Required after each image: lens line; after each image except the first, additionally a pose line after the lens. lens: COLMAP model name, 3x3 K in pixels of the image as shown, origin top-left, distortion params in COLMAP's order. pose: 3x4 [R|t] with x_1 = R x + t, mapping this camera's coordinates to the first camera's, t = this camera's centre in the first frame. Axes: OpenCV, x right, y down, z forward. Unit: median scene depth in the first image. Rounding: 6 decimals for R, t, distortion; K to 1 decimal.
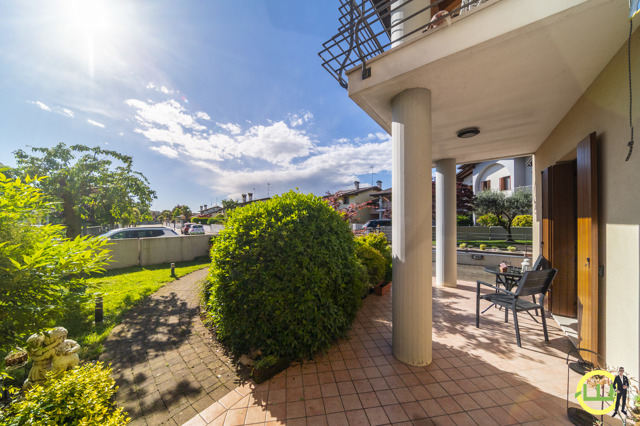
lens RADIAL K [[216.8, 0, 308.8], [0, 216.8, 224.2], [0, 0, 1]] dist [-0.000662, -0.000066]
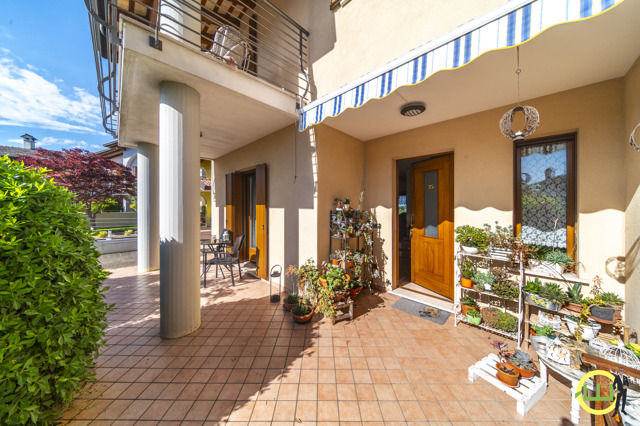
lens RADIAL K [[213.2, 0, 327.1], [0, 213.2, 212.3], [0, 0, 1]] dist [0.000056, 0.000013]
pose [[0.114049, -0.014671, 0.993367, -0.451554], [0.004231, 0.999889, 0.014281, 0.009143], [-0.993466, 0.002574, 0.114098, 0.141605]]
